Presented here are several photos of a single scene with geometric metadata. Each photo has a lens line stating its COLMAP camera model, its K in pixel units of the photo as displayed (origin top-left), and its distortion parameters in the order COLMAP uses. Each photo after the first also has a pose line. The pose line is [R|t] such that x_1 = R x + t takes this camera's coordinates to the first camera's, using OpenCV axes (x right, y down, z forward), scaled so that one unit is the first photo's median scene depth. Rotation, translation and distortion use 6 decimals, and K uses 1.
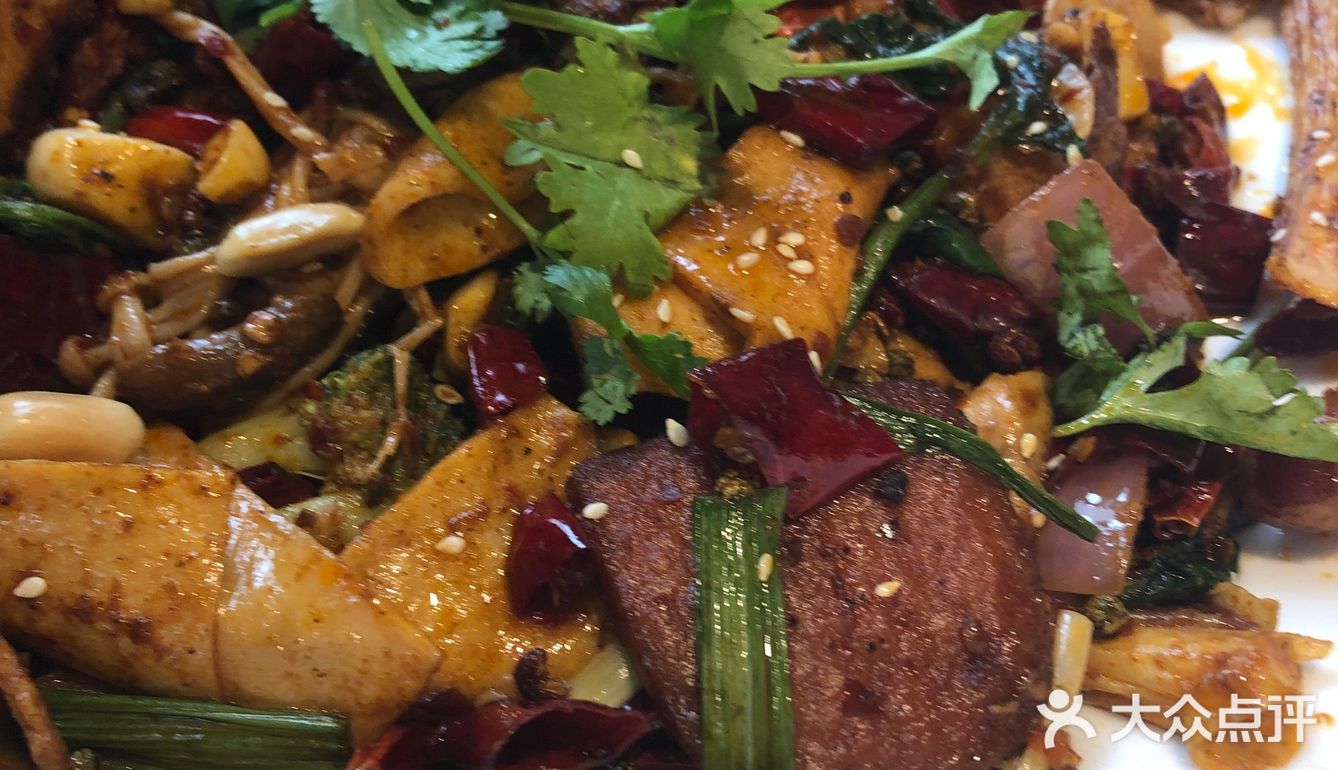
lens RADIAL K [[1382.3, 0, 669.0], [0, 1382.3, 385.0], [0, 0, 1]] dist [0.057494, -0.257728]
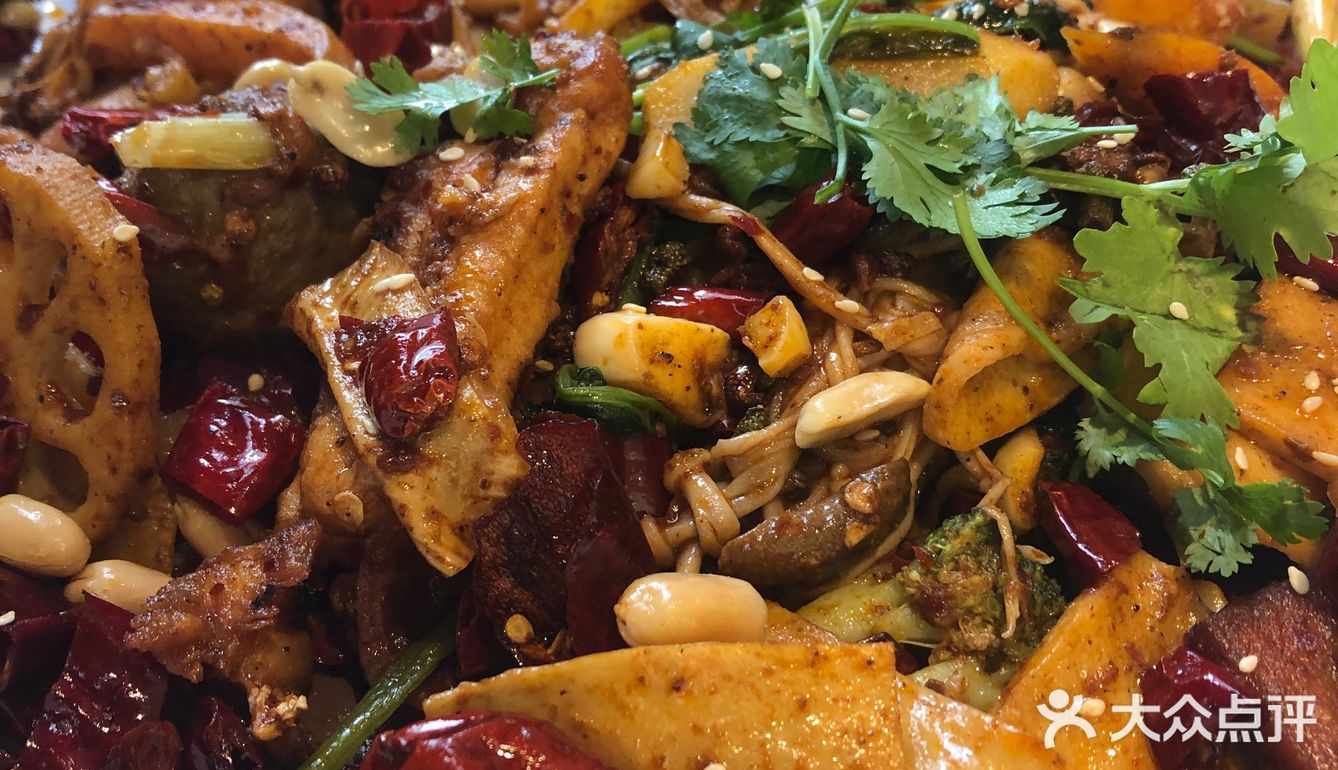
lens RADIAL K [[1382.3, 0, 669.0], [0, 1382.3, 385.0], [0, 0, 1]] dist [0.057494, -0.257728]
pose [[0.998386, -0.055802, -0.010558, -0.395697], [0.054259, 0.992126, -0.112881, -0.015543], [0.016774, 0.112125, 0.993552, -0.006943]]
